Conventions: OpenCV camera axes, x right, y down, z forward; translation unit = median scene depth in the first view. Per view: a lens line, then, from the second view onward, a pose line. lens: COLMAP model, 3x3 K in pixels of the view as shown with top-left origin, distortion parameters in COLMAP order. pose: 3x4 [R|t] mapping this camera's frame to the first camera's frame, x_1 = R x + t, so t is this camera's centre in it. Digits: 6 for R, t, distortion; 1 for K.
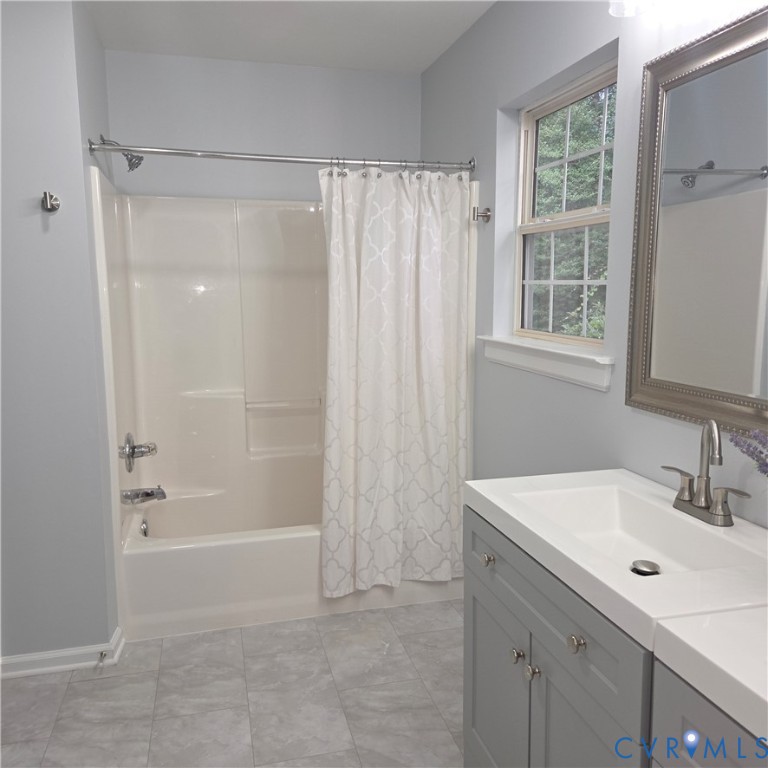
lens RADIAL K [[690.3, 0, 385.7], [0, 690.3, 385.3], [0, 0, 1]] dist [0.096946, -0.089917]
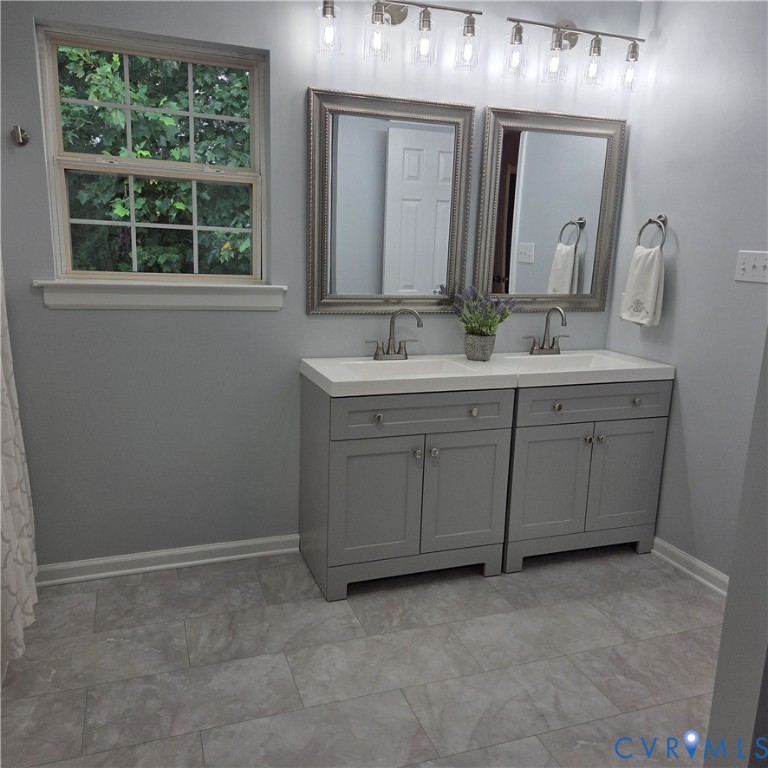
lens RADIAL K [[690.3, 0, 385.2], [0, 690.3, 383.2], [0, 0, 1]] dist [0.096946, -0.089917]
pose [[-0.104383, -0.205157, 0.973147, -0.935299], [0.108567, 0.970294, 0.216201, -0.106709], [-0.988594, 0.128219, -0.079009, 0.774892]]
